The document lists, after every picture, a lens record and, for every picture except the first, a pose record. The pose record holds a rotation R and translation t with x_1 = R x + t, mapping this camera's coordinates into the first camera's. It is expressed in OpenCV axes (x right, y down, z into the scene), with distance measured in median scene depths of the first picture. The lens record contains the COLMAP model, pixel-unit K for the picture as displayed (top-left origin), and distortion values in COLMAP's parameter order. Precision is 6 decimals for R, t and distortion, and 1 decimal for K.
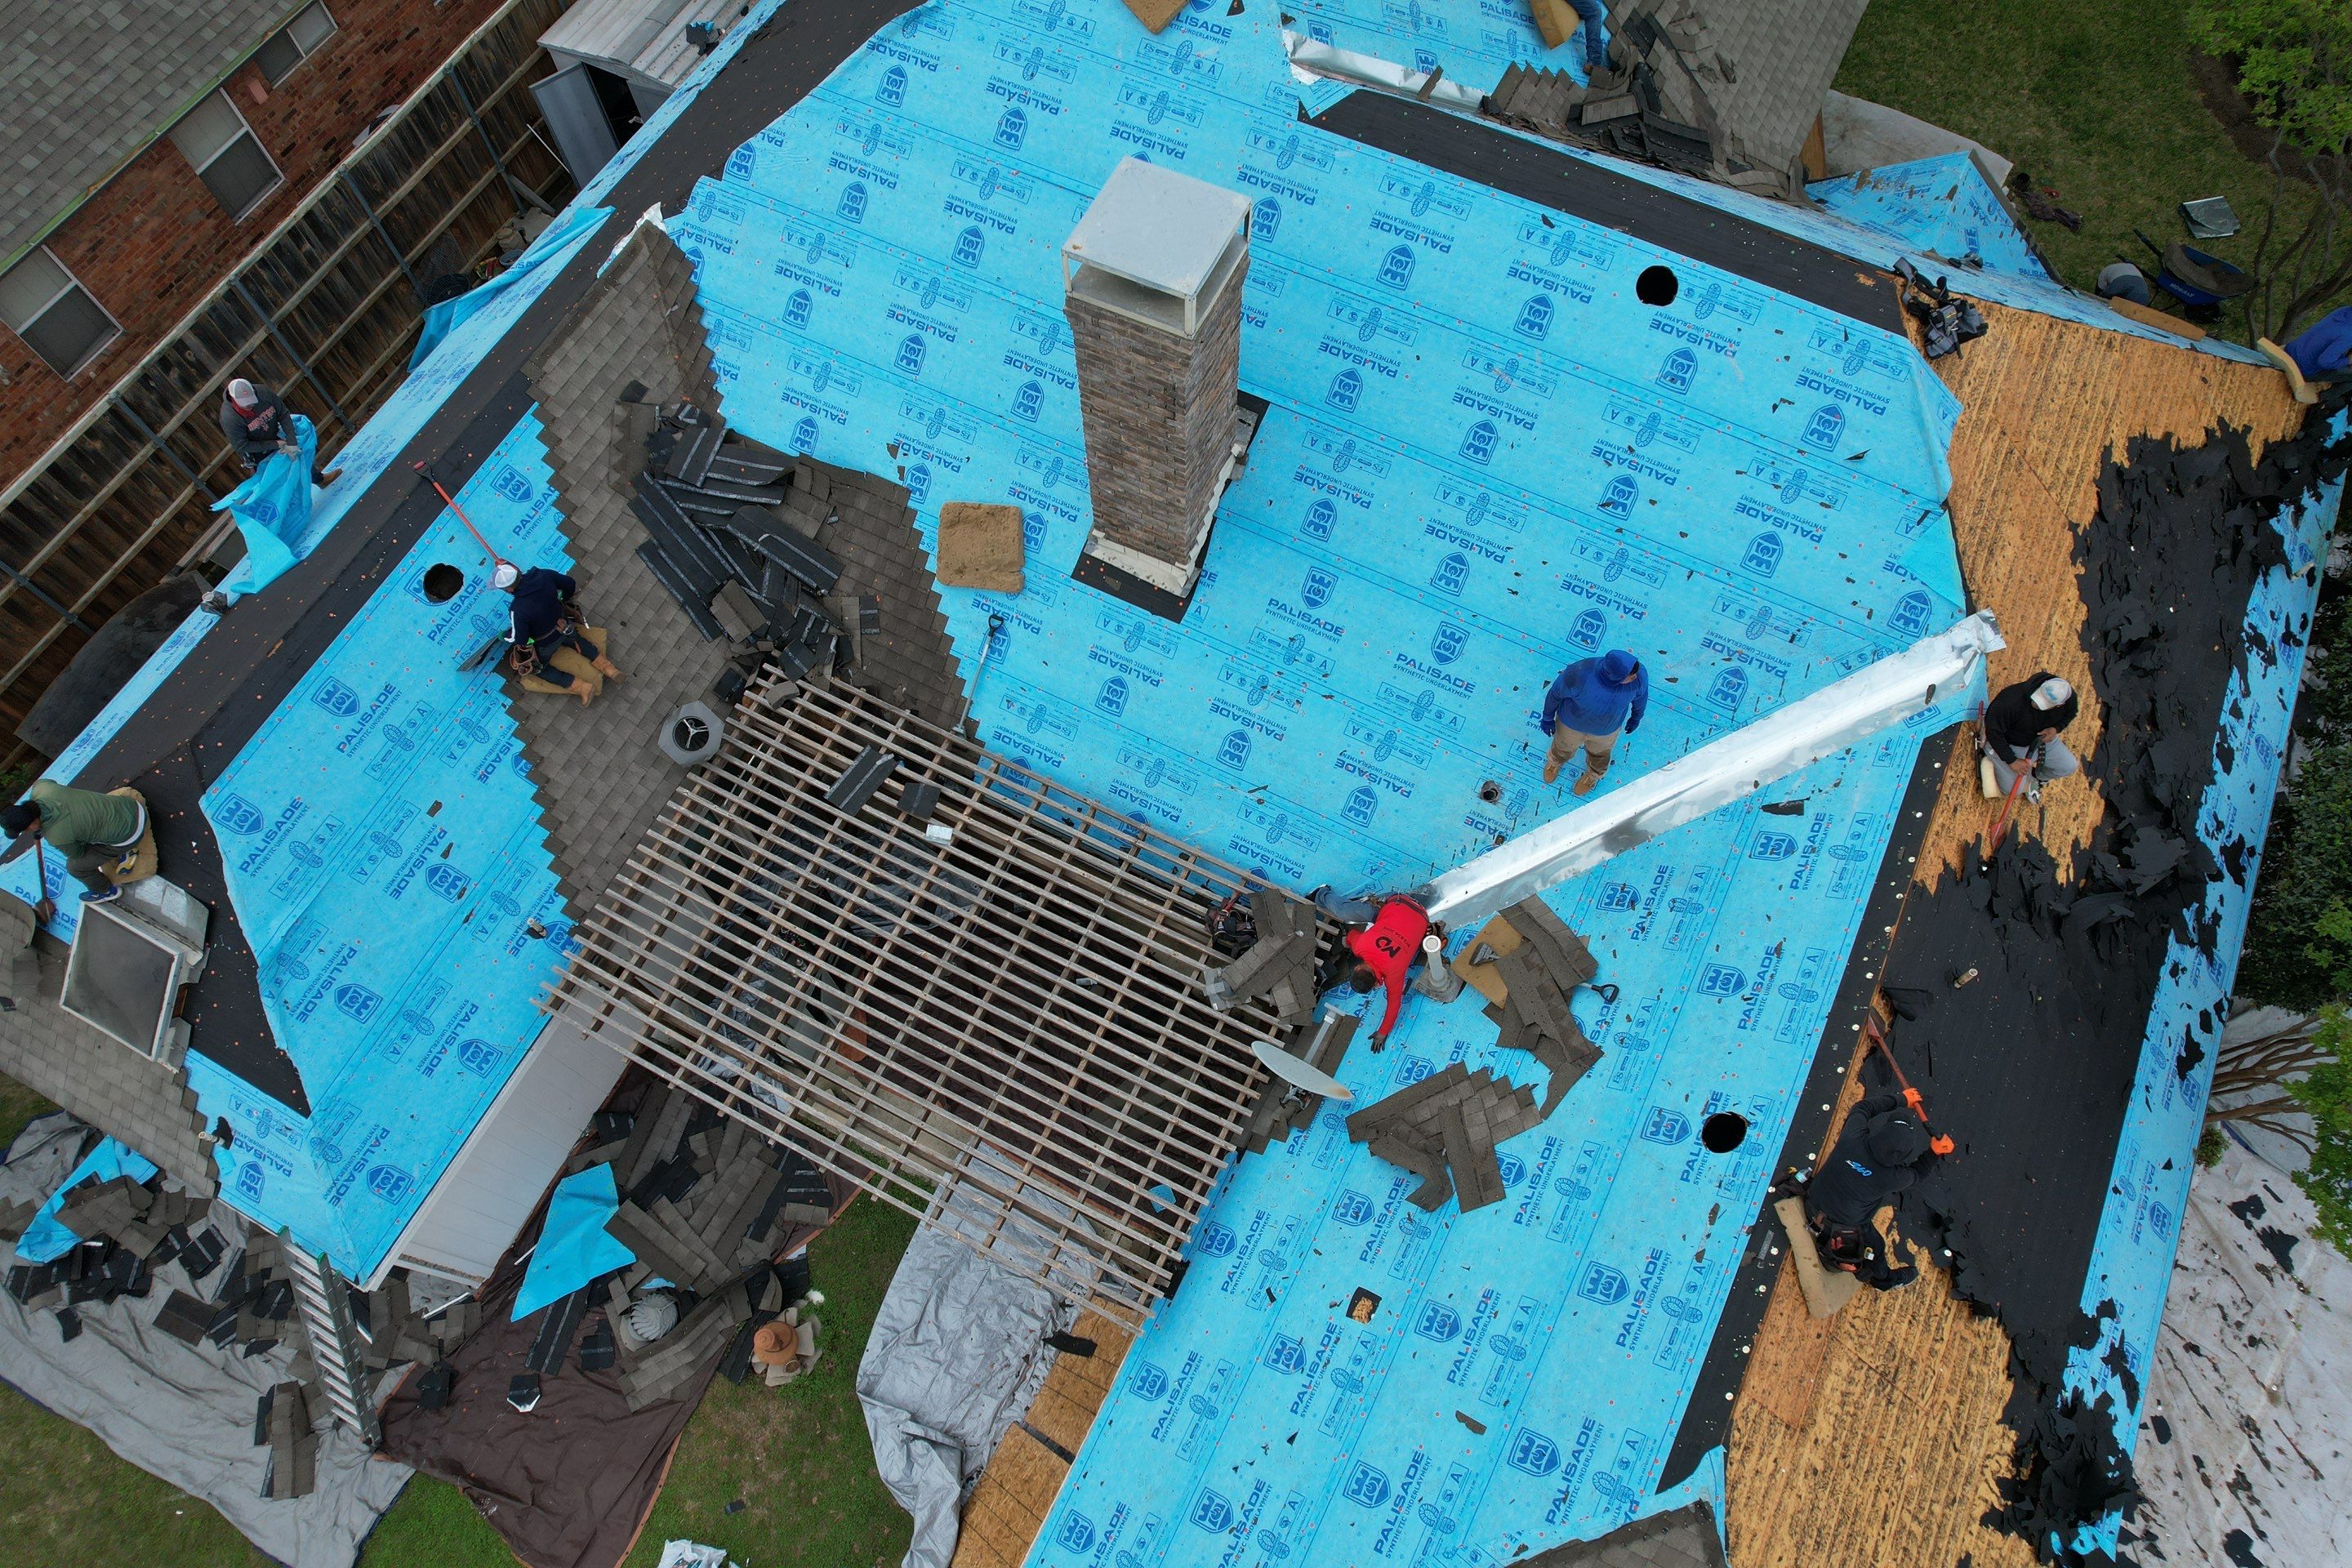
lens RADIAL K [[1511.4, 0, 1174.8], [0, 1511.4, 775.9], [0, 0, 1]] dist [-0.087112, 0.078162]
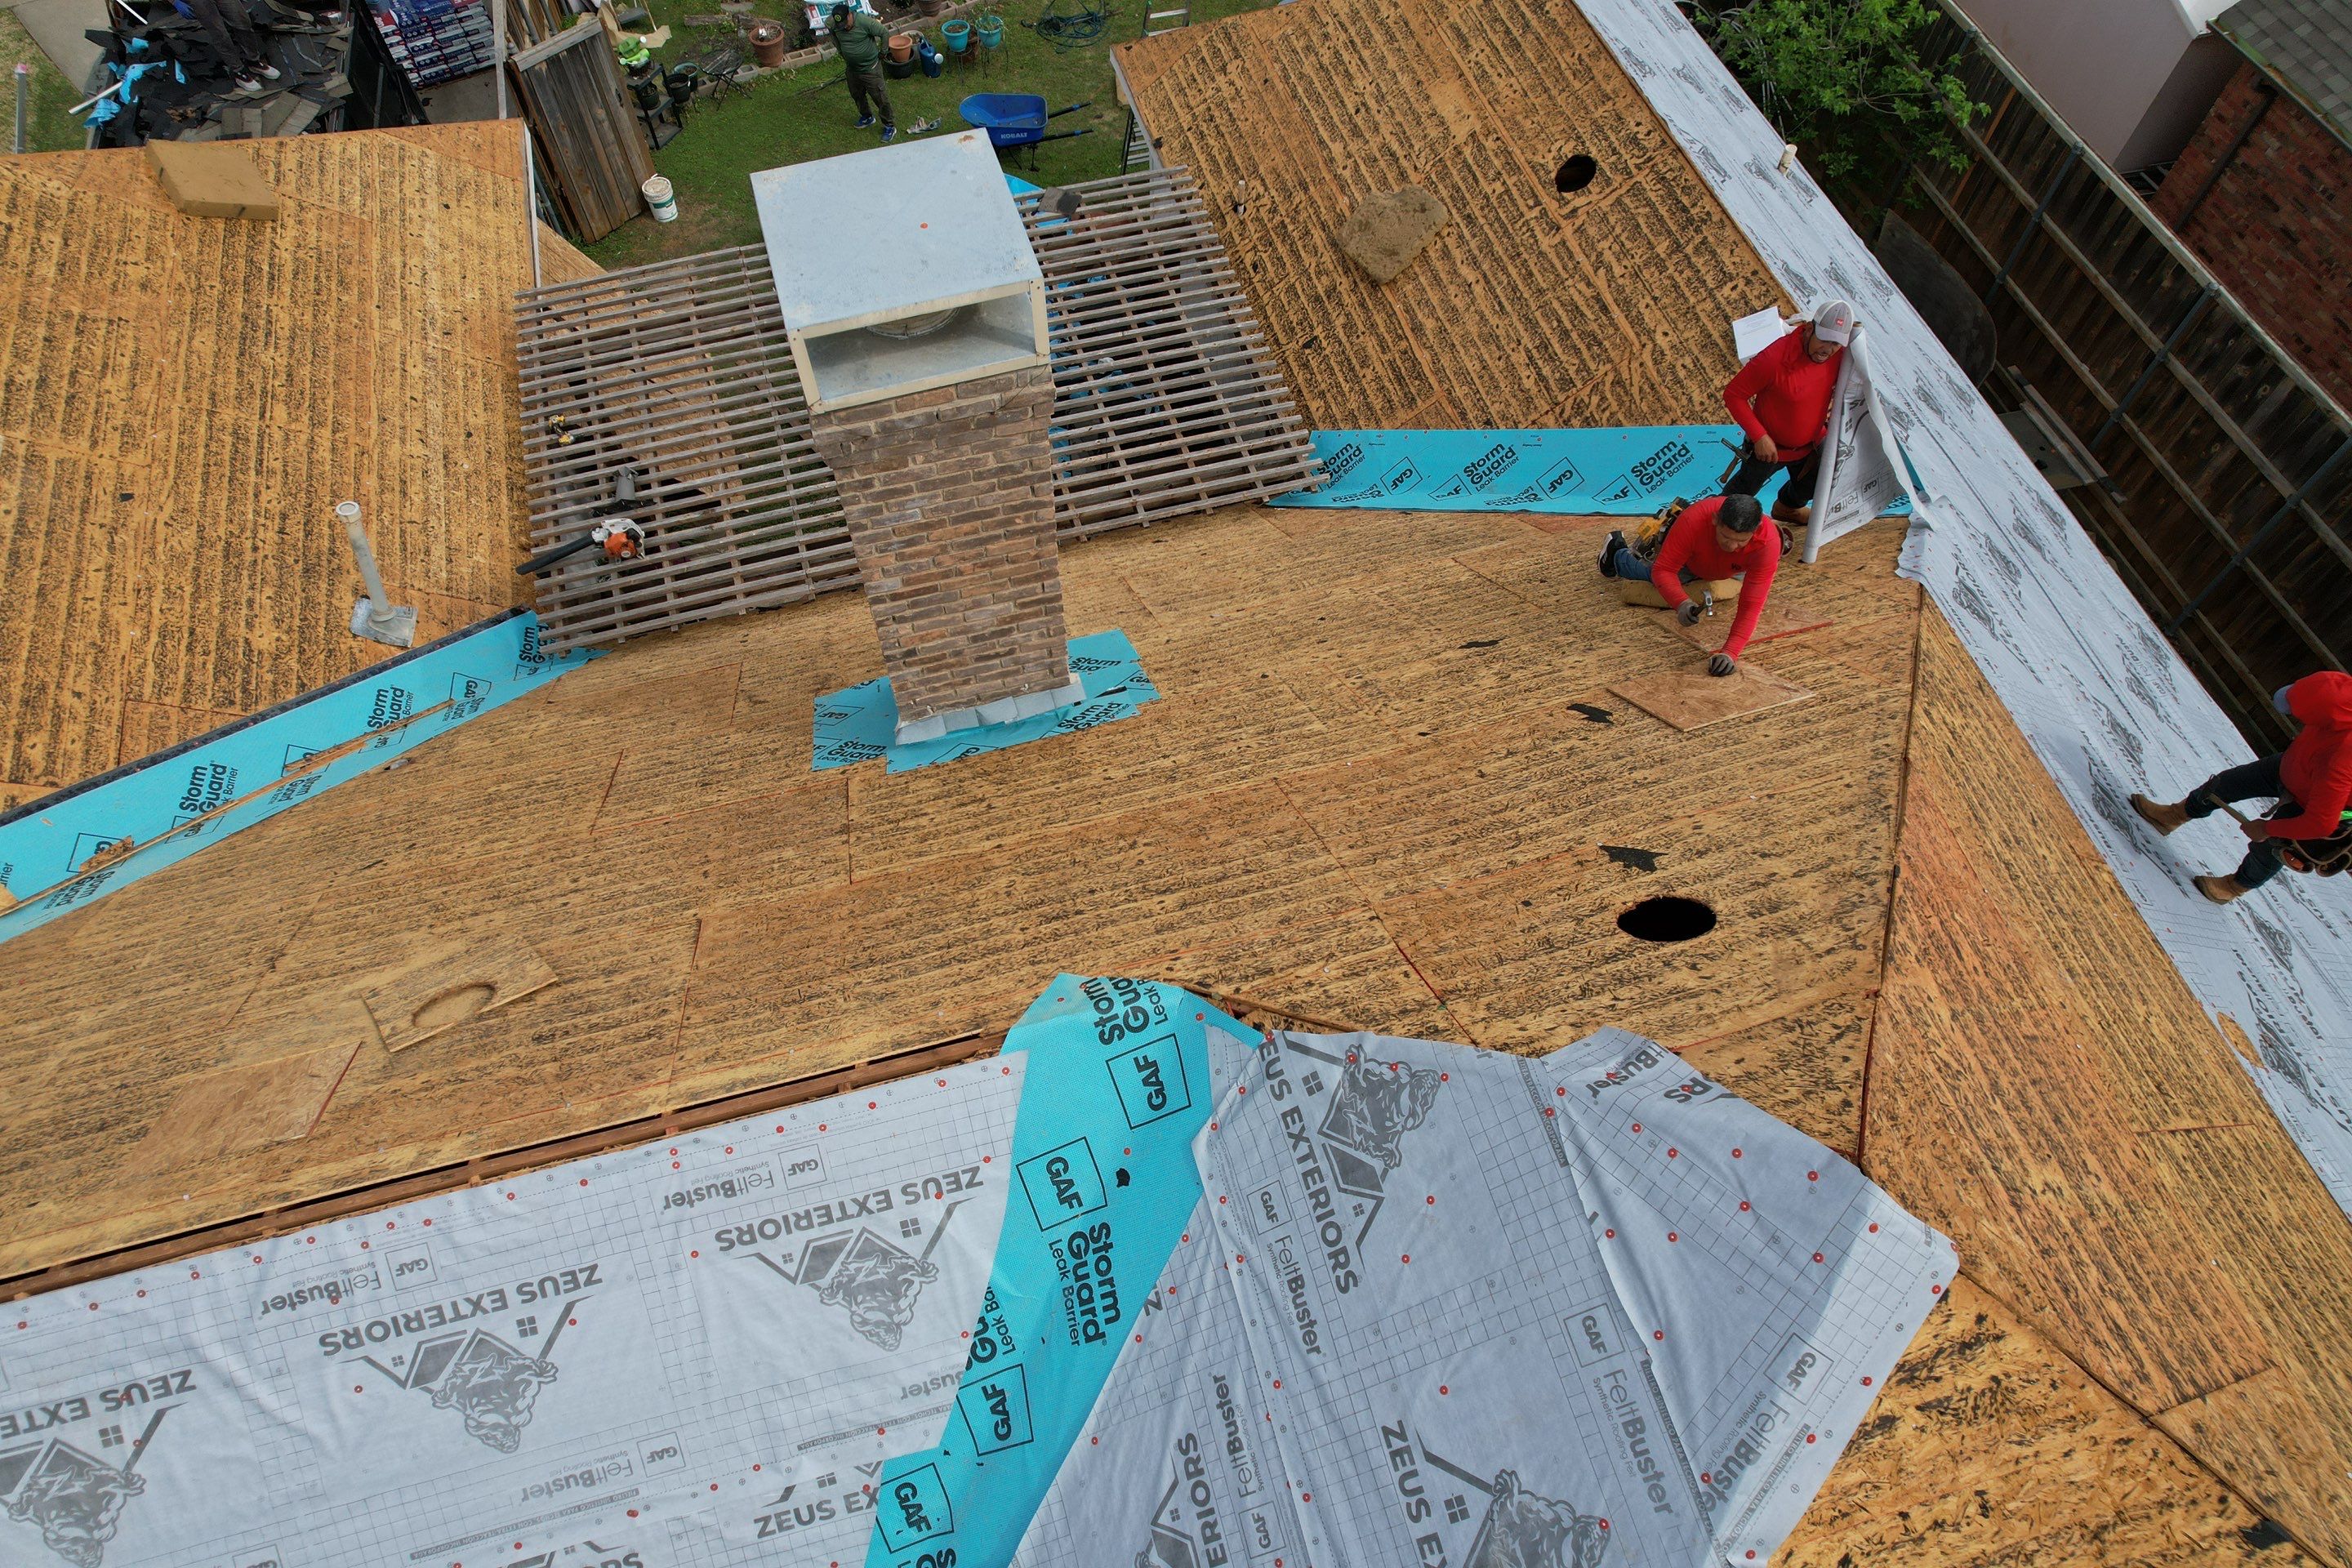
lens RADIAL K [[1500.4, 0, 1176.0], [0, 1500.4, 784.0], [0, 0, 1]] dist [-0.085300, 0.071081]
pose [[-0.734528, 0.584142, -0.345322, 0.173386], [-0.611361, -0.348844, 0.710313, -0.690896], [0.294460, 0.732861, 0.613357, 0.638562]]
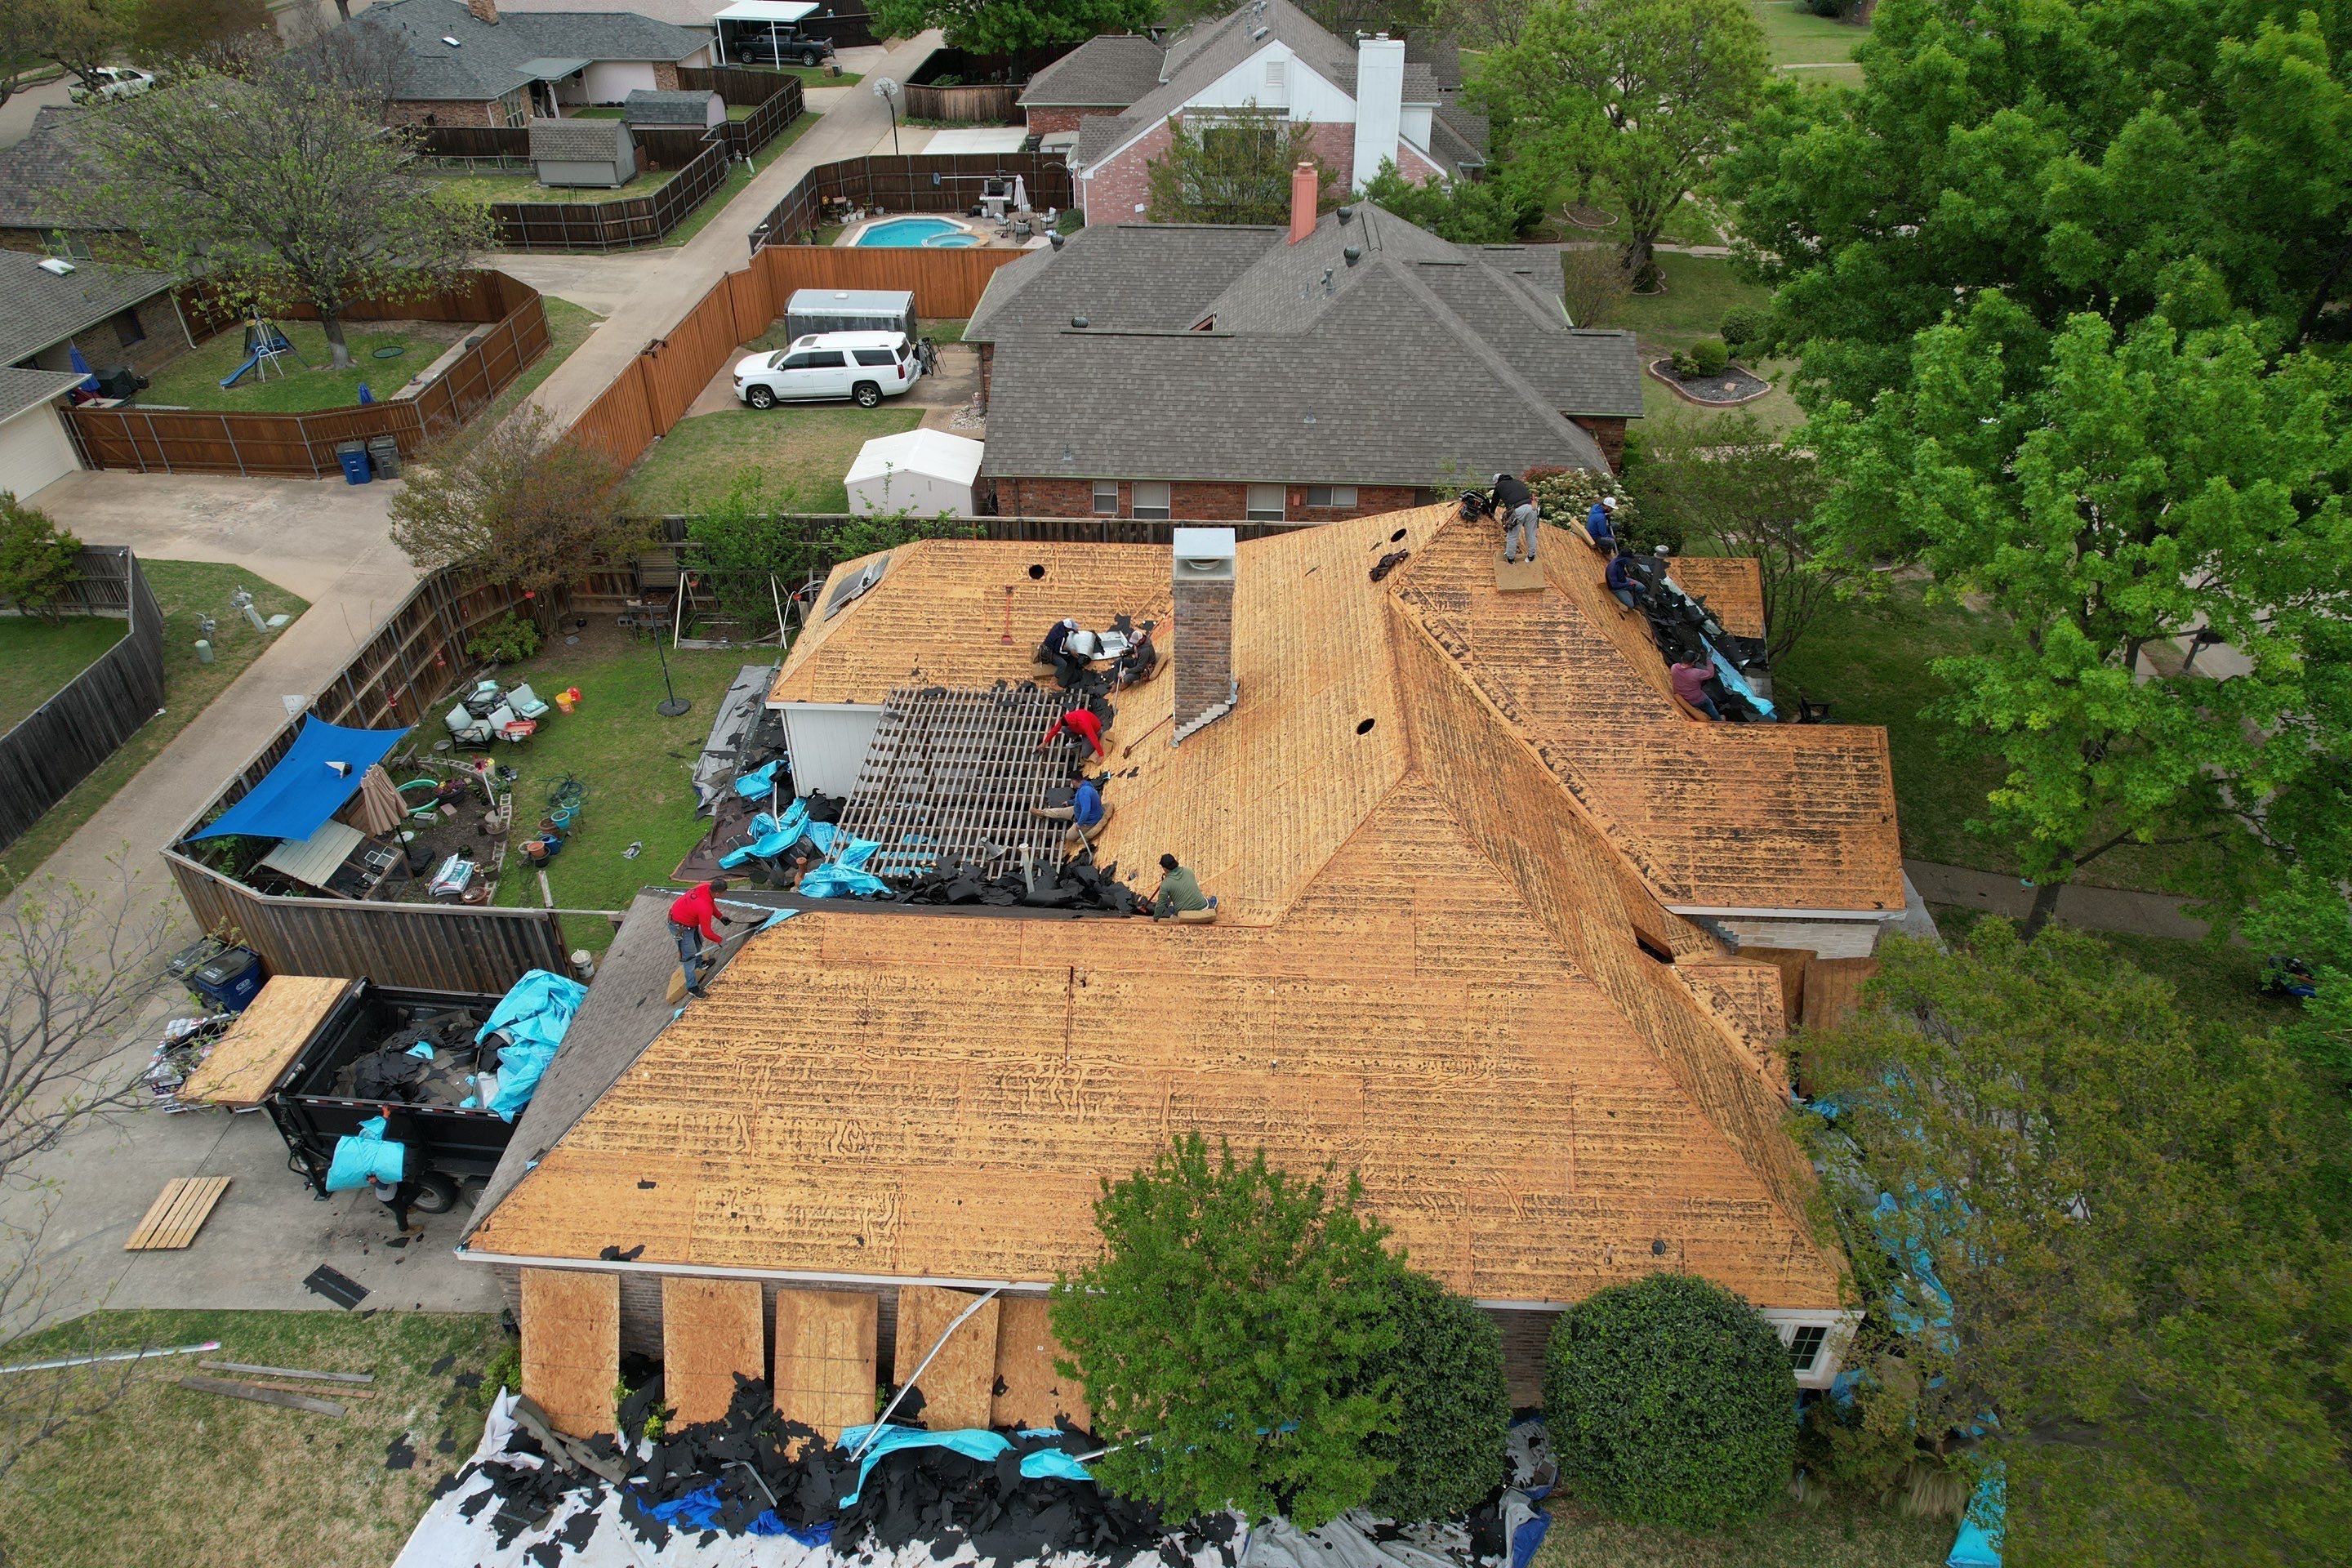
lens RADIAL K [[1500.4, 0, 1176.0], [0, 1500.4, 784.0], [0, 0, 1]] dist [-0.085300, 0.071081]
pose [[0.416025, 0.529257, -0.739466, 1.433319], [-0.823705, 0.563850, -0.059855, 0.016188], [0.385269, 0.634003, 0.670528, -0.257981]]
